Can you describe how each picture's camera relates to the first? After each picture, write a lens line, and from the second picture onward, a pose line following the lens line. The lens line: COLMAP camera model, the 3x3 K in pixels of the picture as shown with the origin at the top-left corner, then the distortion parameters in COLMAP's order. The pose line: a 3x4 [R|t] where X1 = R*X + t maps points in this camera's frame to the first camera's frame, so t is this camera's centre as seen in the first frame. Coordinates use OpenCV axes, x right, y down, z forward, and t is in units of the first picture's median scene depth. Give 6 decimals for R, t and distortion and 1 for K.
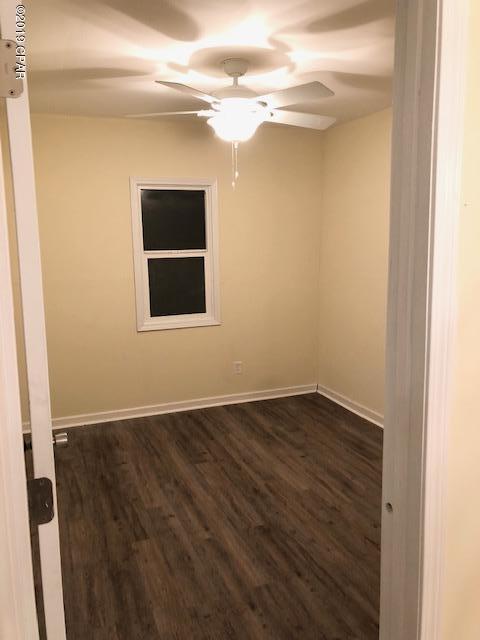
lens RADIAL K [[524.9, 0, 240.1], [0, 524.9, 322.5], [0, 0, 1]] dist [0.030587, -0.043206]
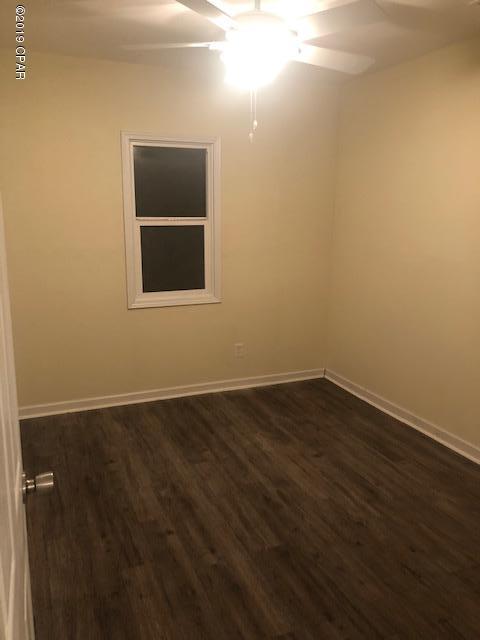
lens RADIAL K [[524.9, 0, 239.6], [0, 524.9, 318.2], [0, 0, 1]] dist [0.030587, -0.043206]
pose [[0.999498, 0.018269, 0.025891, -0.038404], [-0.019420, 0.998802, 0.044915, -0.012932], [-0.025039, -0.045395, 0.998655, 0.140281]]
